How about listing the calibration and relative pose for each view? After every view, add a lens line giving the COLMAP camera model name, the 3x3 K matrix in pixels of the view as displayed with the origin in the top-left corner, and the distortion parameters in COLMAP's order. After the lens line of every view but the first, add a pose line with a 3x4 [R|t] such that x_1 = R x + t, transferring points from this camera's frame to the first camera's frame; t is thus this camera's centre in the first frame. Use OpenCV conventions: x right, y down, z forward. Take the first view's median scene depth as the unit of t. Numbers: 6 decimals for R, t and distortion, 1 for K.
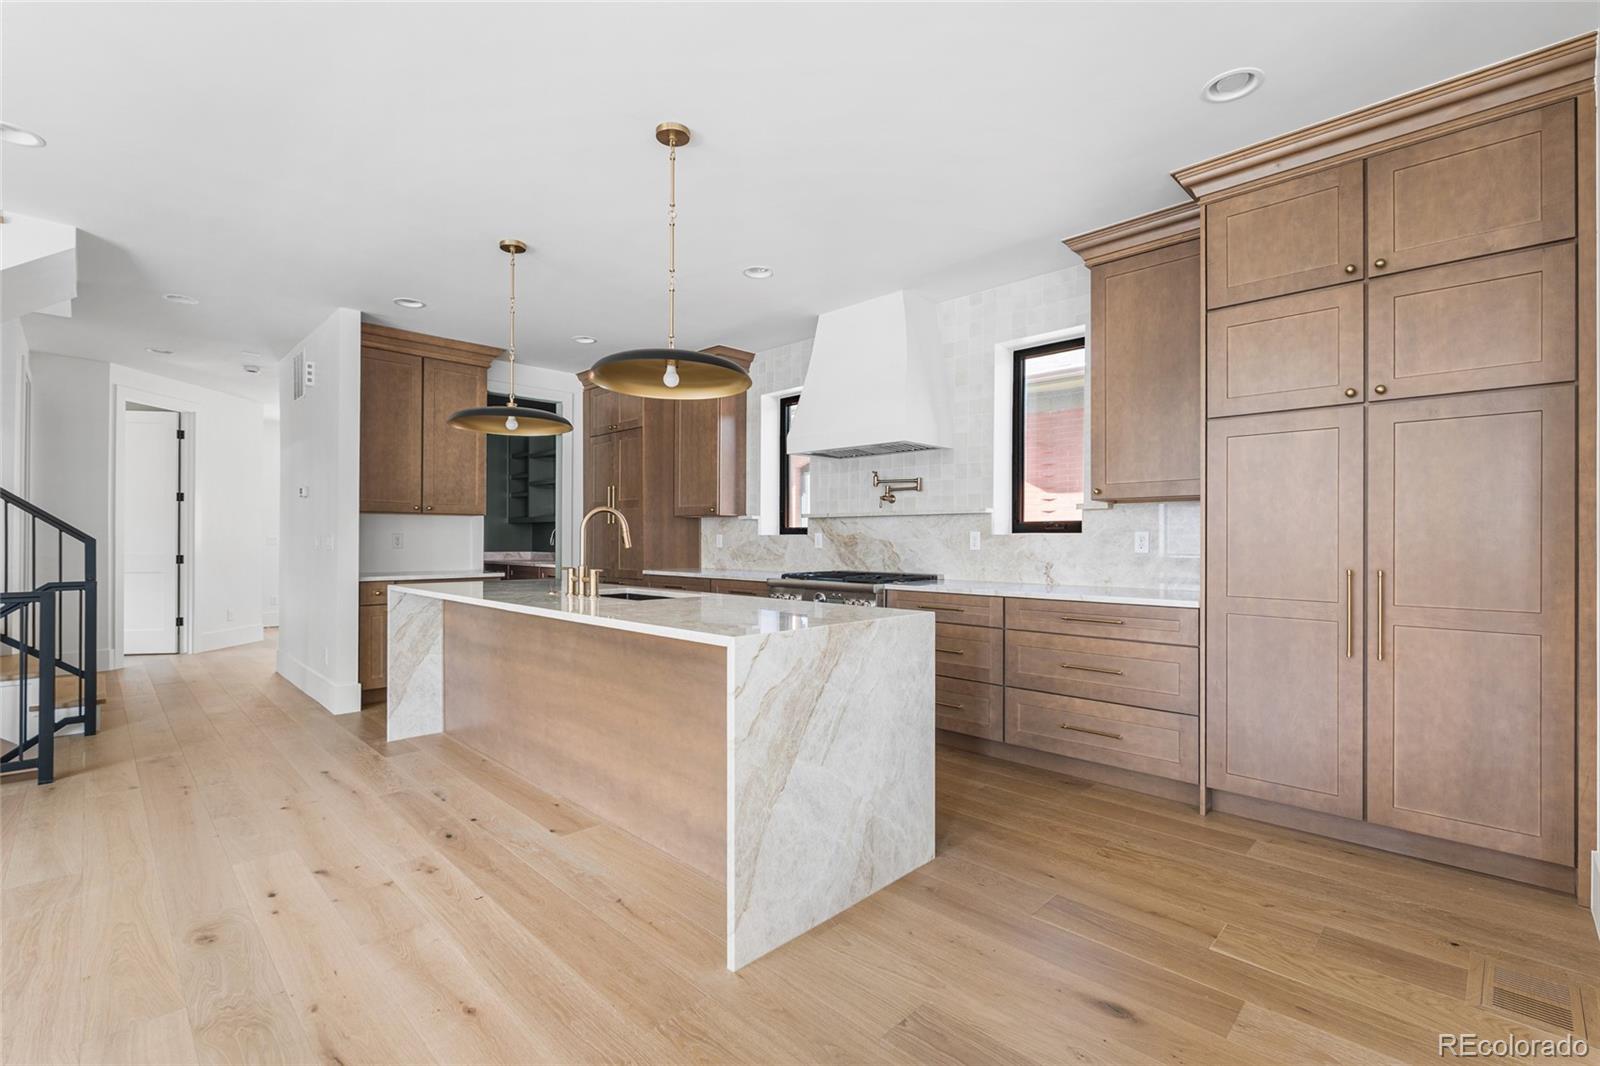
lens RADIAL K [[706.0, 0, 798.2], [0, 706.0, 539.2], [0, 0, 1]] dist [-0.004258, -0.000582]
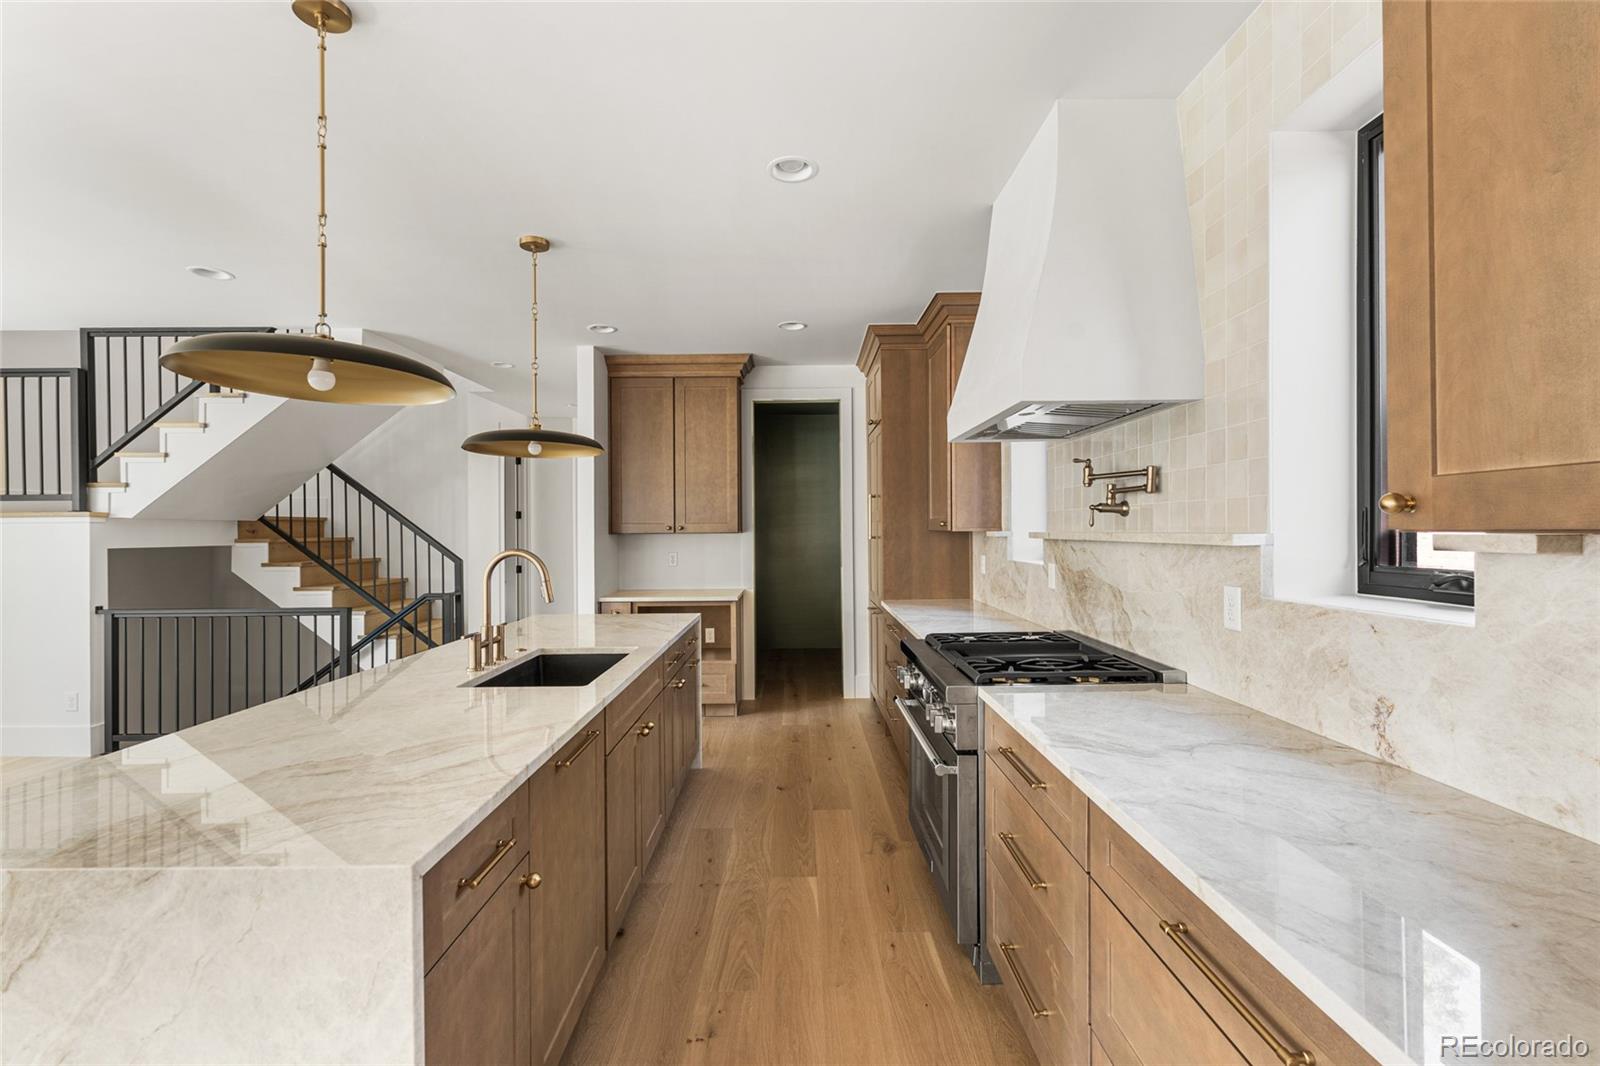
lens RADIAL K [[704.9, 0, 802.1], [0, 704.9, 528.5], [0, 0, 1]] dist [0.000963, 0.000160]
pose [[0.709506, -0.008782, -0.704645, 0.366423], [0.009713, 0.999949, -0.002682, -0.047478], [0.704633, -0.004941, 0.709555, 0.509823]]
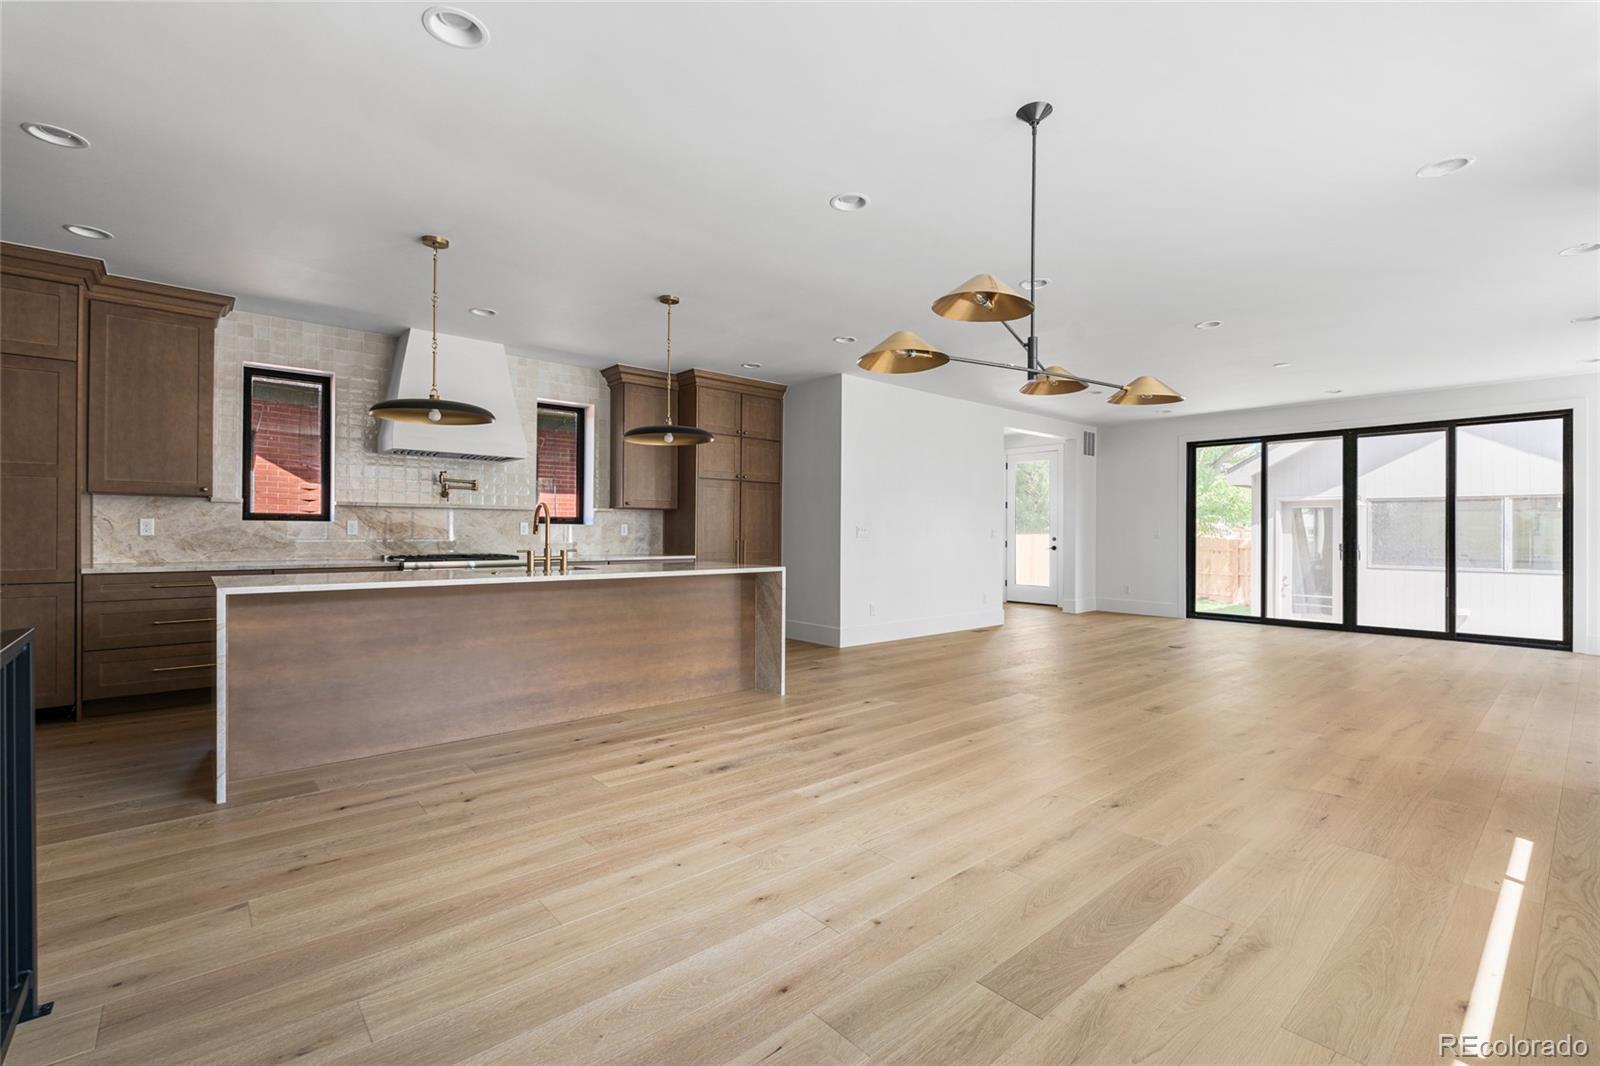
lens RADIAL K [[703.2, 0, 800.0], [0, 703.2, 533.0], [0, 0, 1]] dist [-0.003224, 0.000004]
pose [[0.076141, -0.003717, 0.997090, -1.150694], [-0.006815, 0.999968, 0.004248, 0.001200], [-0.997074, -0.007119, 0.076113, 0.321074]]
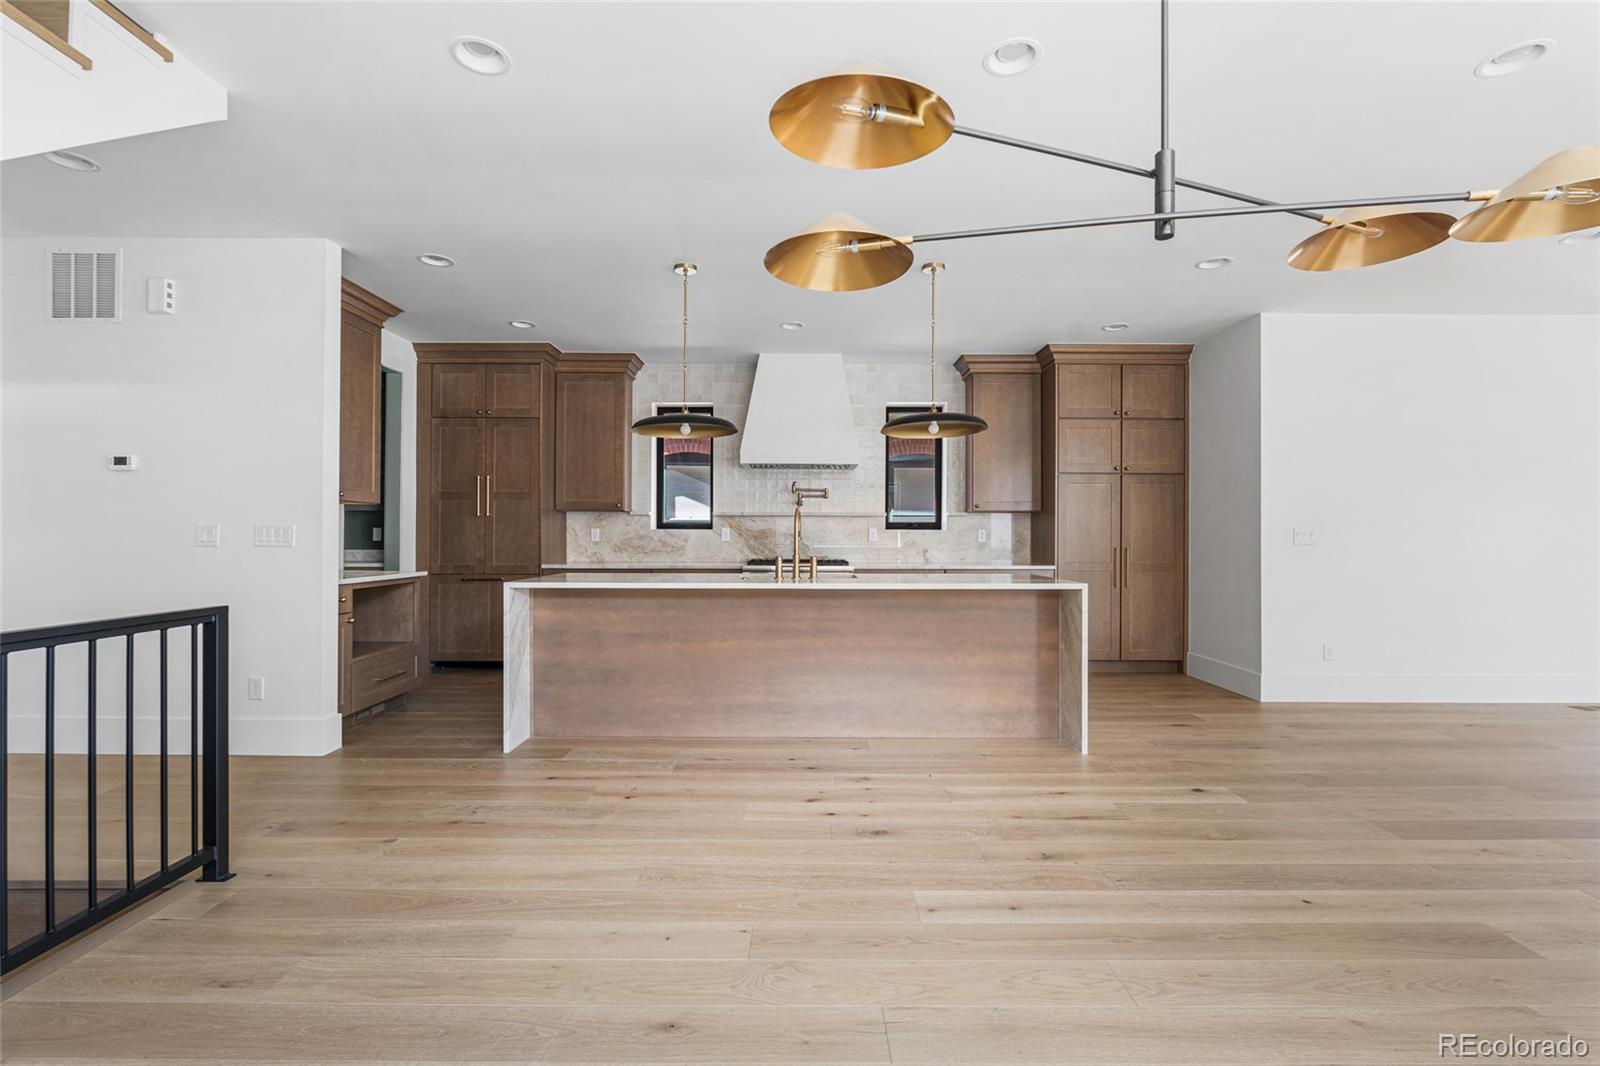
lens RADIAL K [[703.2, 0, 800.0], [0, 703.2, 533.0], [0, 0, 1]] dist [-0.003224, 0.000004]
pose [[0.713069, 0.002471, 0.701090, -0.870995], [-0.001810, 0.999997, -0.001684, 0.001397], [-0.701092, -0.000068, 0.713071, 0.071396]]
